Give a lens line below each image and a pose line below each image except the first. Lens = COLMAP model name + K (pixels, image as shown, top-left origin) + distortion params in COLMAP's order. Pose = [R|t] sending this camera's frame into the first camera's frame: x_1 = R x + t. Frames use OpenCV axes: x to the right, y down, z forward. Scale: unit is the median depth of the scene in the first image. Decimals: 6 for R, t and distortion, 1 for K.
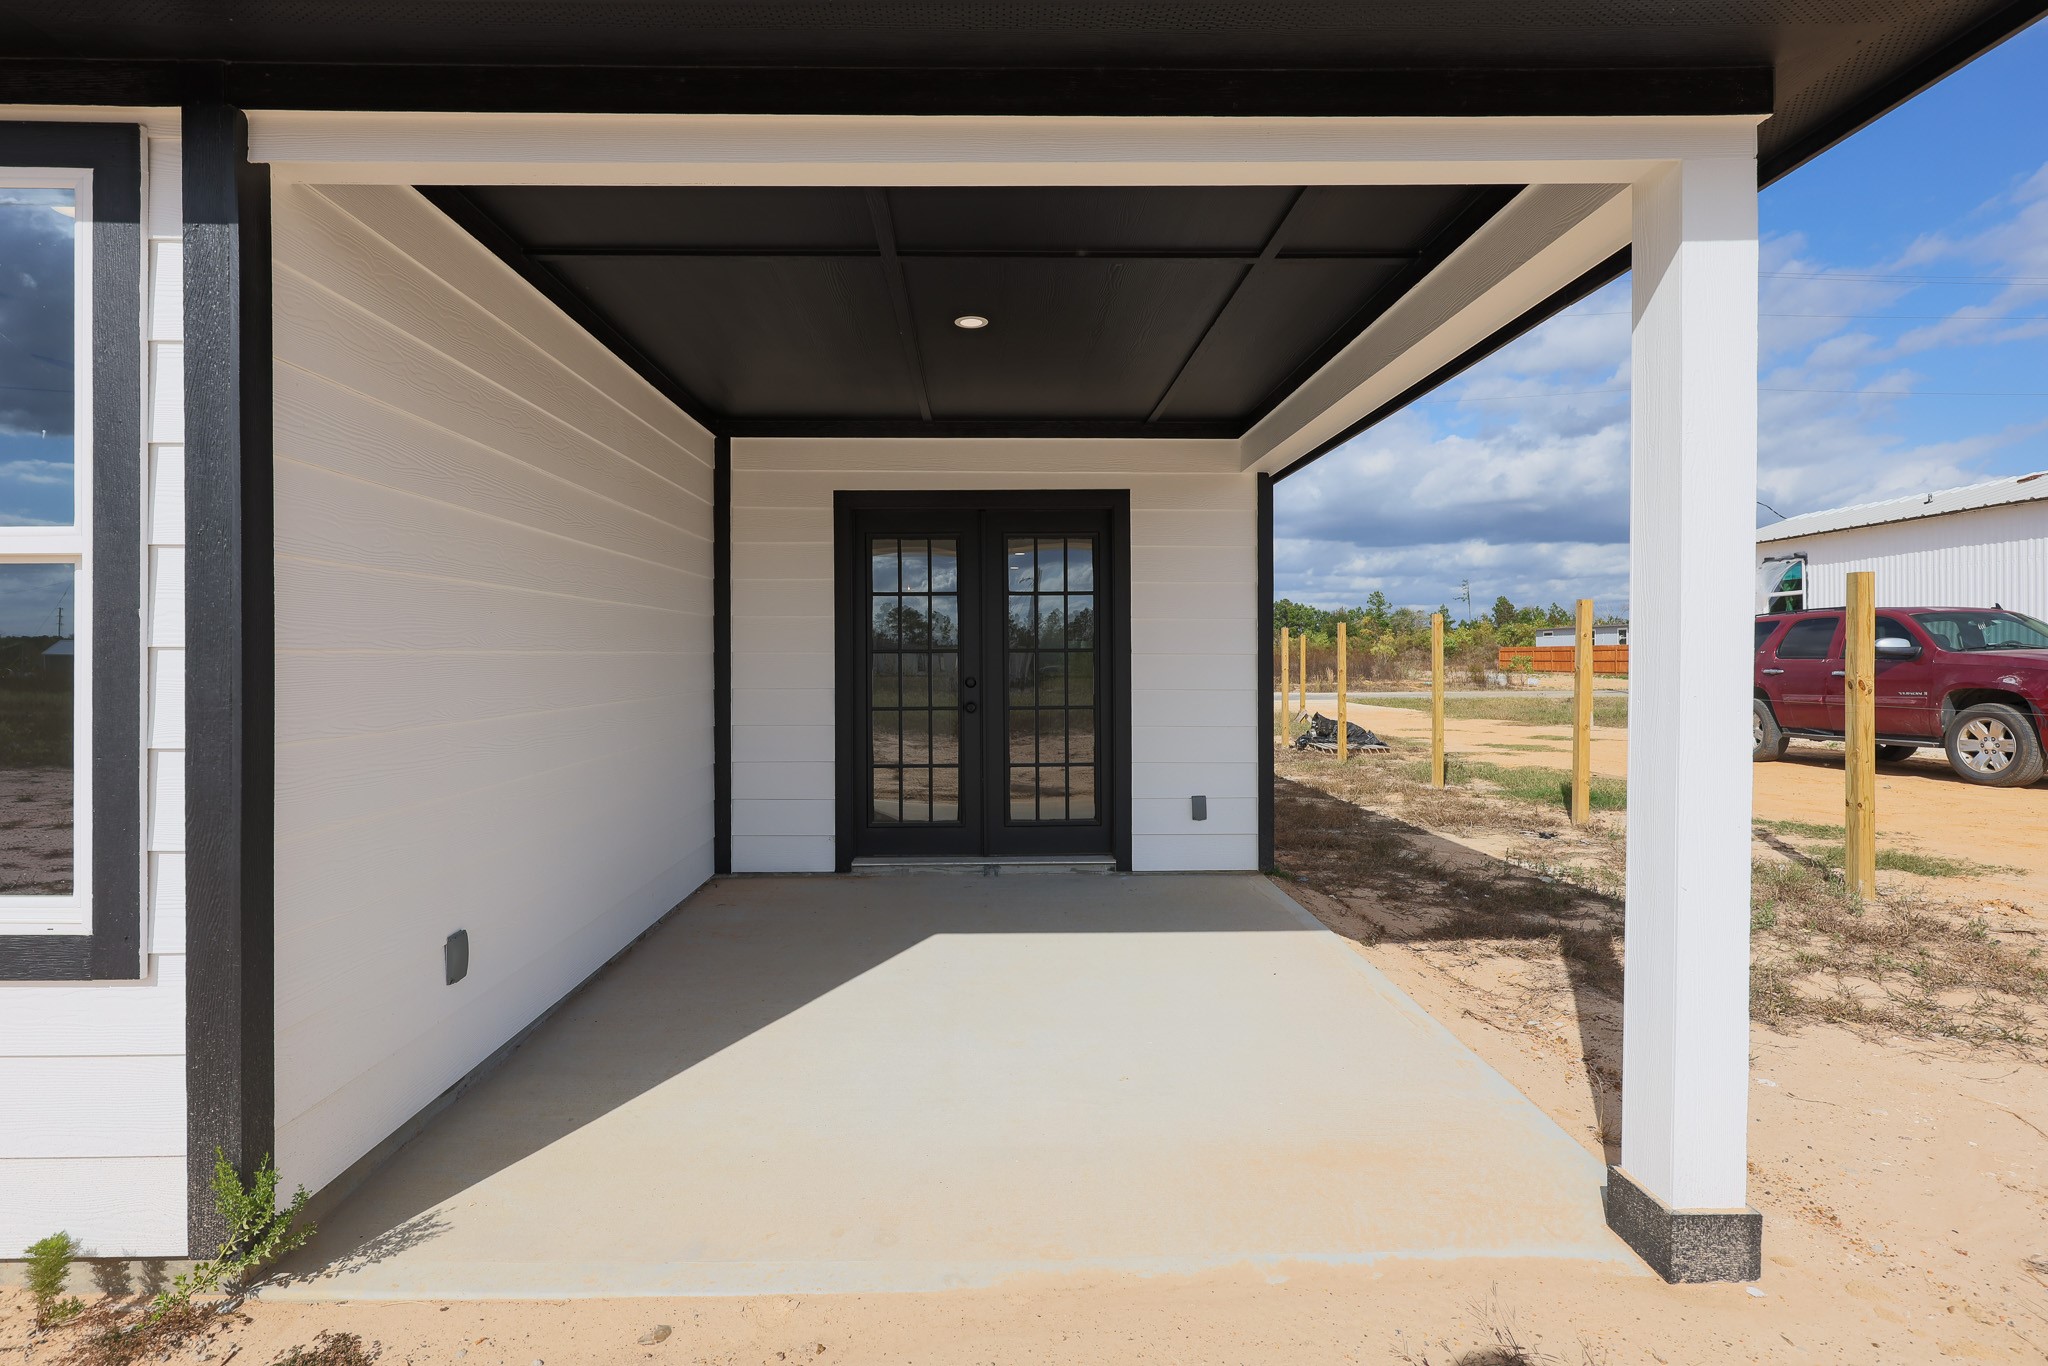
lens RADIAL K [[975.2, 0, 1008.8], [0, 975.2, 663.3], [0, 0, 1]] dist [0.000738, -0.000778]
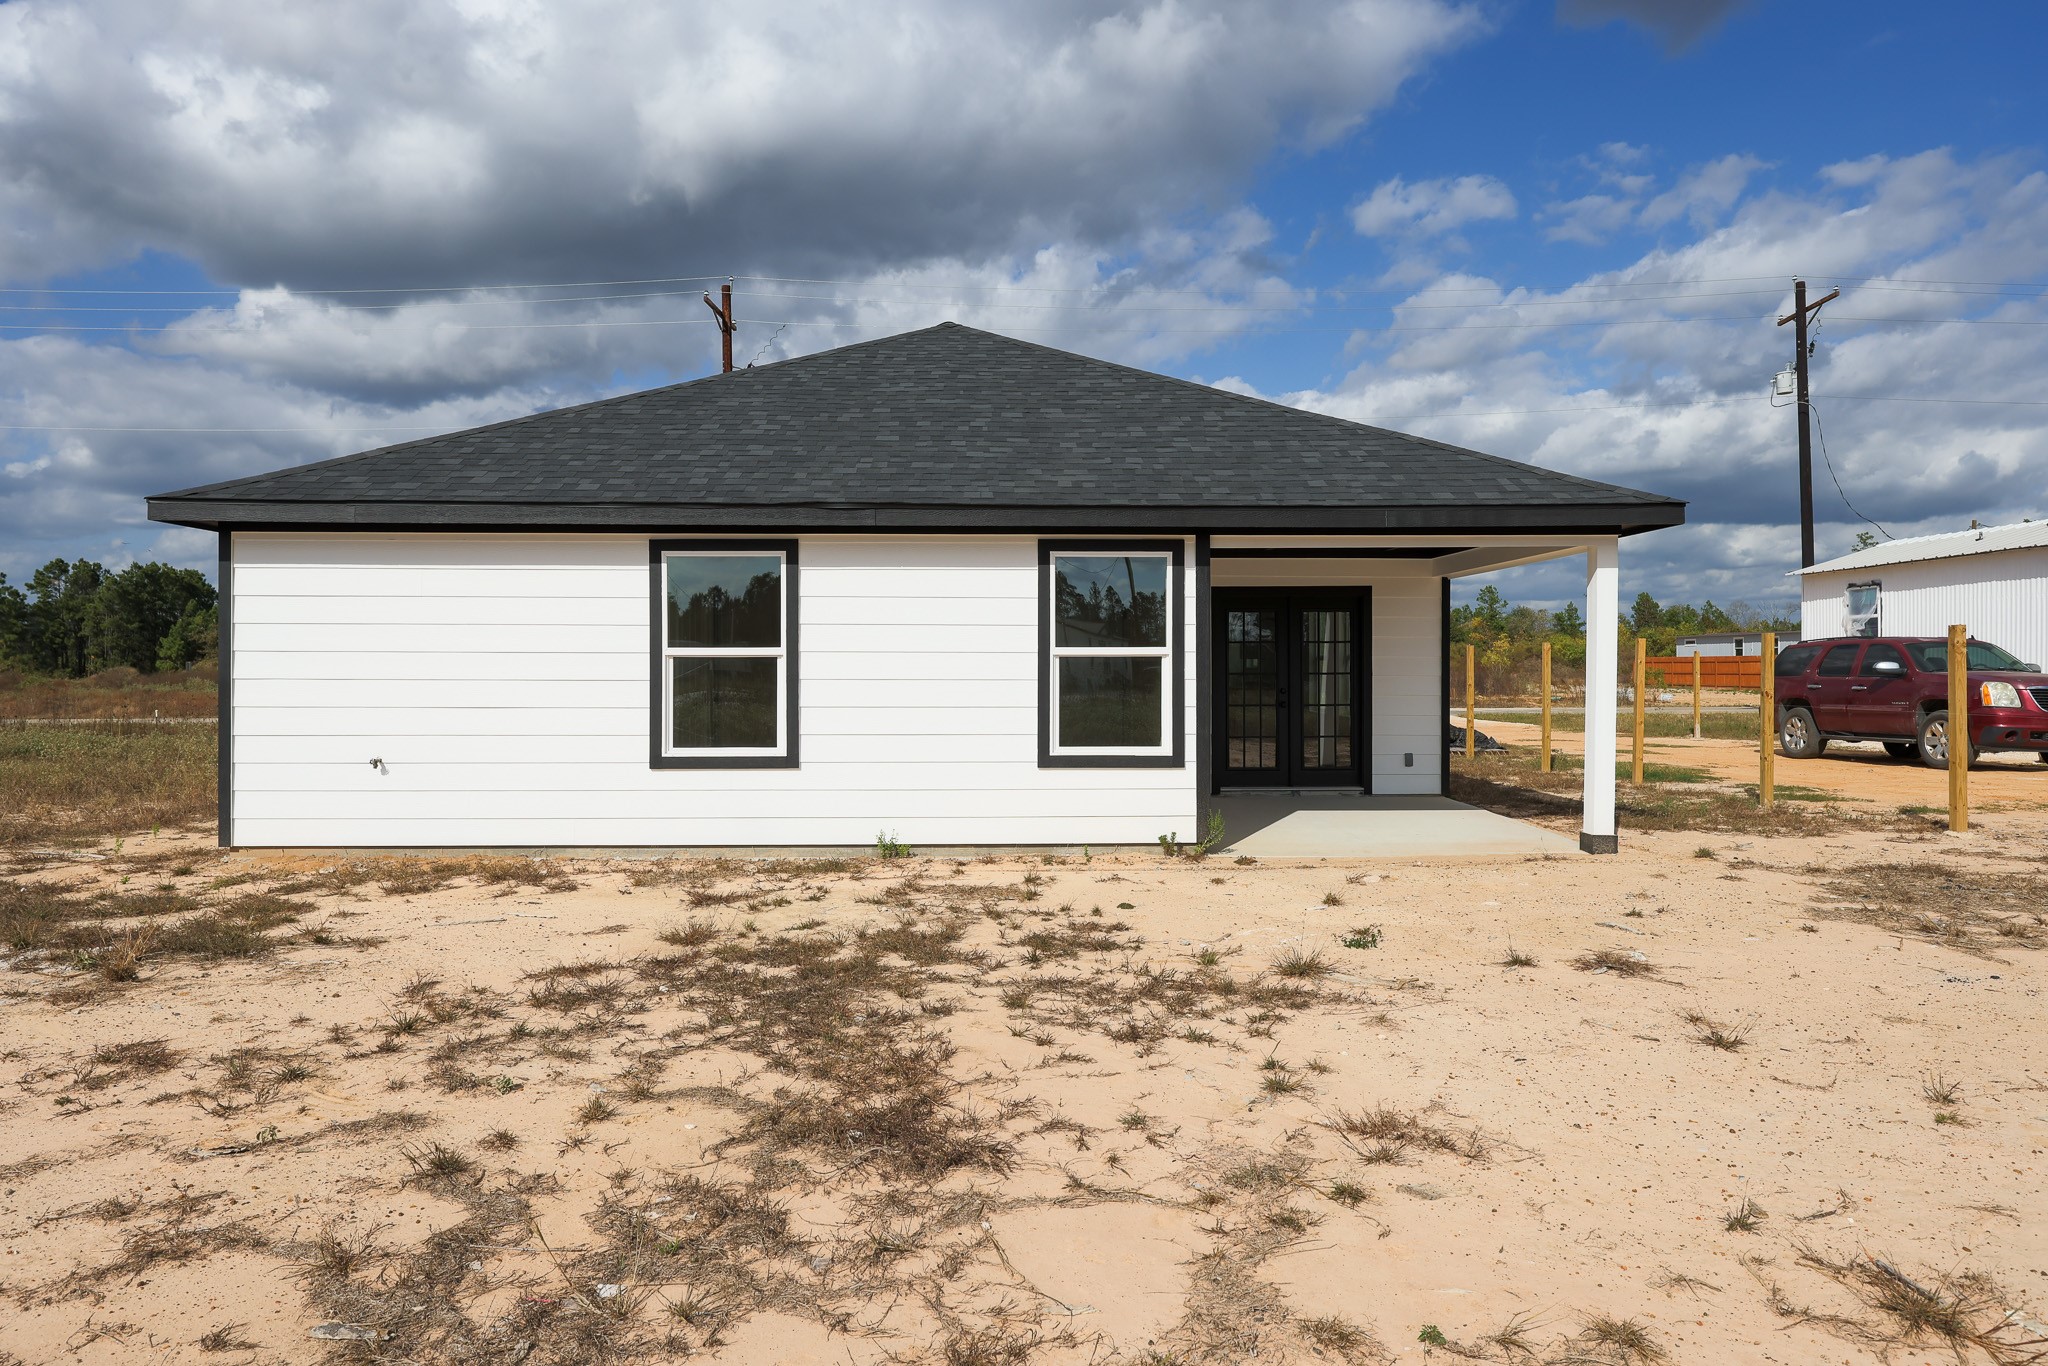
lens RADIAL K [[1302.6, 0, 1005.2], [0, 1302.6, 691.2], [0, 0, 1]] dist [-0.000925, -0.000480]
pose [[0.999974, 0.001597, 0.006977, -0.577176], [-0.001691, 0.999908, 0.013477, -0.012881], [-0.006954, -0.013489, 0.999885, -1.429915]]
